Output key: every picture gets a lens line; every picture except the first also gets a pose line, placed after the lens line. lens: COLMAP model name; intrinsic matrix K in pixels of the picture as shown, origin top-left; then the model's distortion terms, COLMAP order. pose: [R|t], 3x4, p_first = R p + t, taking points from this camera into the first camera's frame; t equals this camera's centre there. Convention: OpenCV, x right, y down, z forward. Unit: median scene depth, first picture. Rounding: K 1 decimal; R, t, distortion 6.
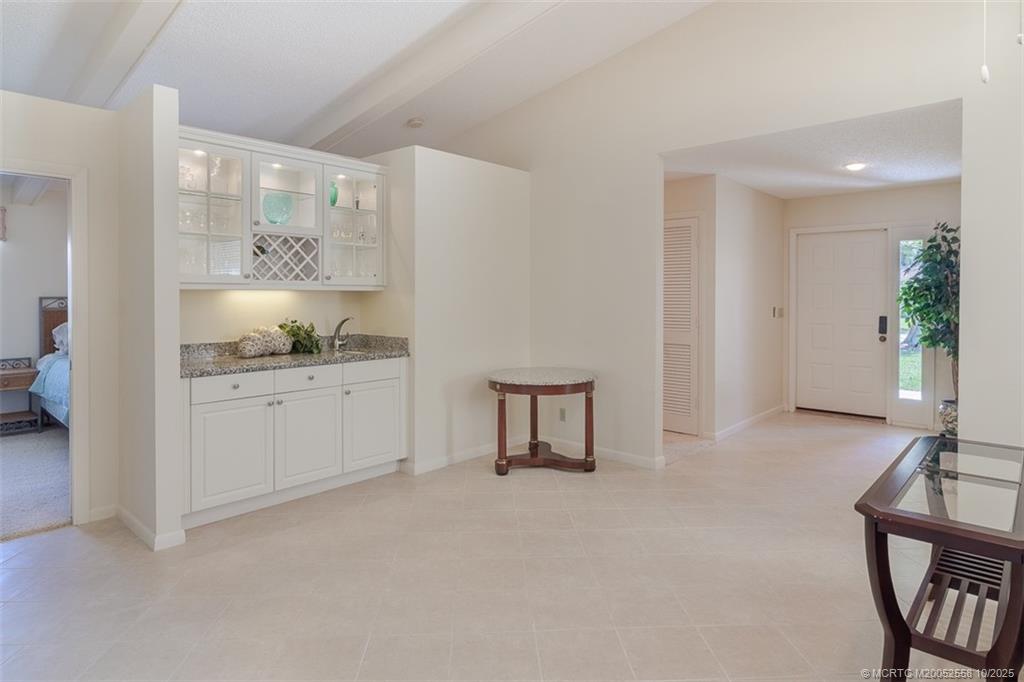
lens RADIAL K [[569.8, 0, 473.9], [0, 569.8, 308.2], [0, 0, 1]] dist [0.003739, 0.000932]
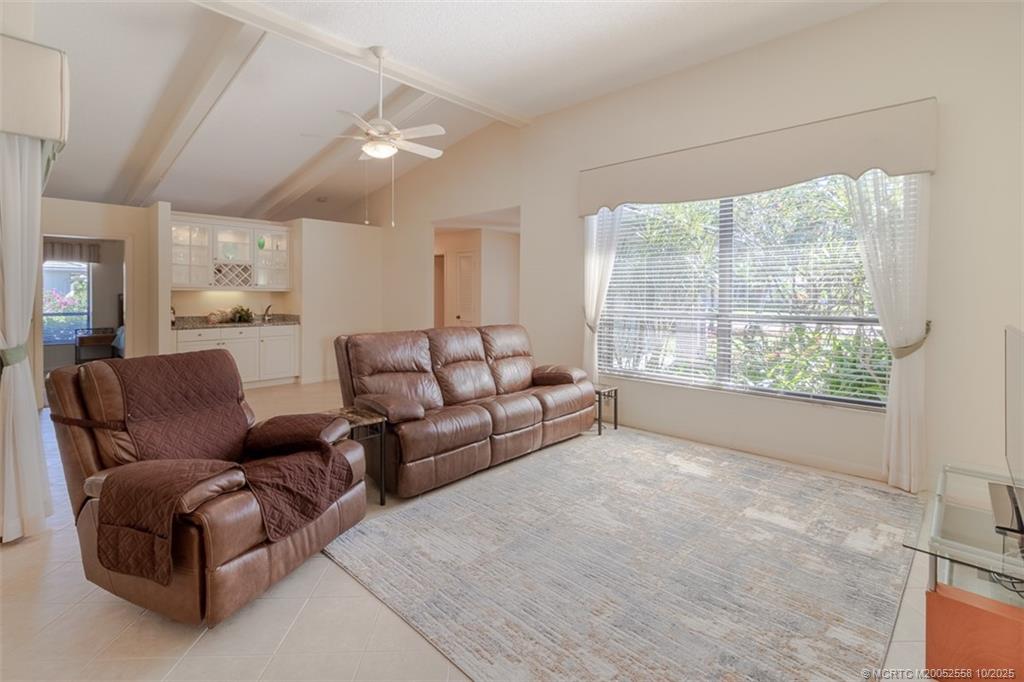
lens RADIAL K [[484.6, 0, 506.7], [0, 484.6, 304.8], [0, 0, 1]] dist [0.004935, 0.000458]
pose [[0.999999, -0.000956, -0.000465, 0.606048], [0.000954, 0.999988, -0.004710, 0.025068], [0.000469, 0.004710, 0.999989, -0.687197]]
